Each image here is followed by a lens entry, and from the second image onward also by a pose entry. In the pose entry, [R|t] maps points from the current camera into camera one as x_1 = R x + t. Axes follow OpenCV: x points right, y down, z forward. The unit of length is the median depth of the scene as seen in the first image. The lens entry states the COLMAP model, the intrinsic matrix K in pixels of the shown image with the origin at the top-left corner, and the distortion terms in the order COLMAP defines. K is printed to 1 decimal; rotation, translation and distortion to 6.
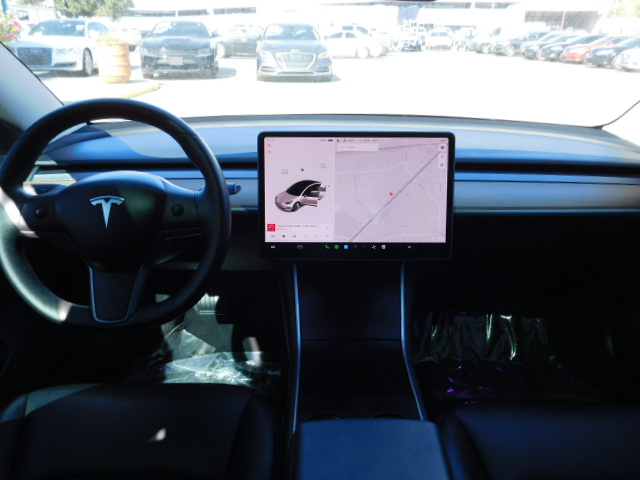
lens RADIAL K [[528.7, 0, 321.9], [0, 528.7, 245.2], [0, 0, 1]] dist [0.012252, 0.010025]
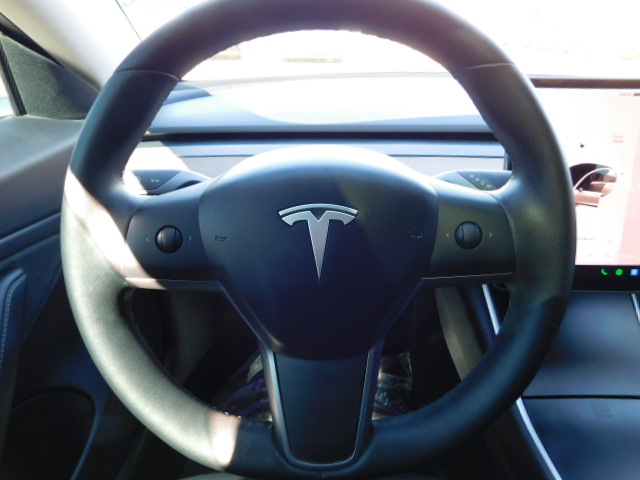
lens RADIAL K [[426.6, 0, 322.8], [0, 426.6, 244.5], [0, 0, 1]] dist [-0.056975, 0.047771]
pose [[0.999771, 0.000242, 0.021410, -0.397675], [-0.002275, 0.995480, 0.094942, -0.090140], [-0.021290, -0.094969, 0.995253, 0.622931]]
